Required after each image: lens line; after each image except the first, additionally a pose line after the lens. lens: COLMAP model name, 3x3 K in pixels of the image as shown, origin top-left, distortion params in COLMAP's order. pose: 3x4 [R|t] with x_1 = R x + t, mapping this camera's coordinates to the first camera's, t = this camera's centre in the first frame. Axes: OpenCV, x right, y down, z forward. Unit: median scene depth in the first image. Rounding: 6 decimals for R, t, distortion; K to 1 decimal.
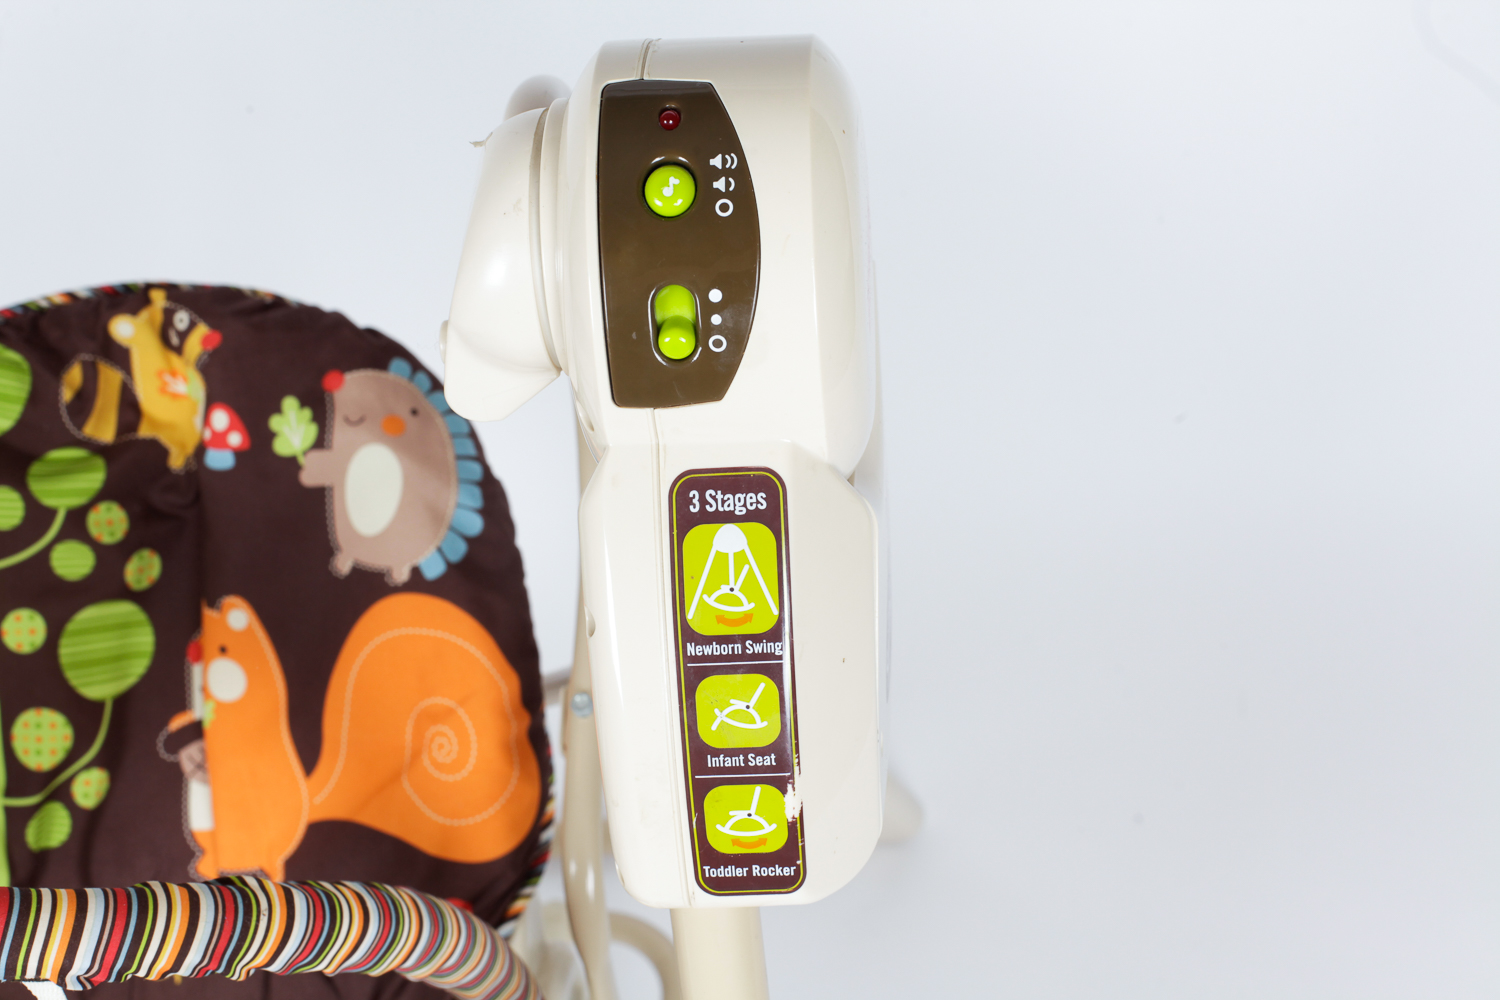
lens RADIAL K [[2223.4, 0, 750.0], [0, 2223.4, 500.0], [0, 0, 1]] dist [-0.182312, 0.110106]
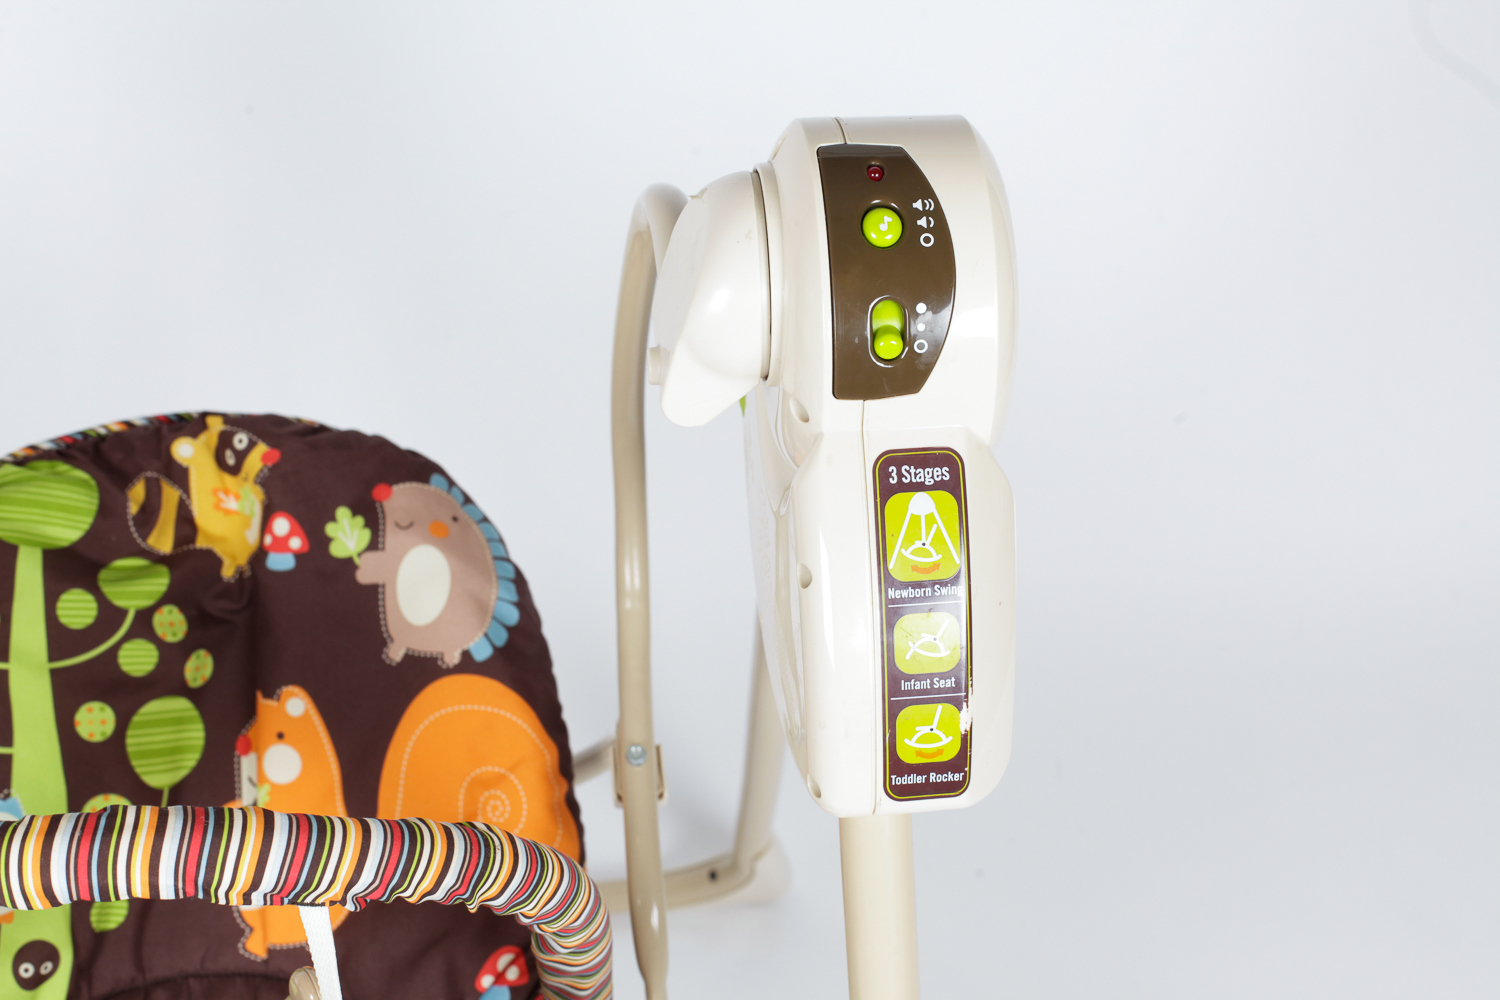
lens RADIAL K [[2223.4, 0, 750.0], [0, 2223.4, 500.0], [0, 0, 1]] dist [-0.182312, 0.110106]
pose [[0.985893, -0.010583, 0.167039, -0.192764], [0.034287, 0.989604, -0.139670, 0.114774], [-0.163824, 0.143427, 0.976007, -0.135548]]
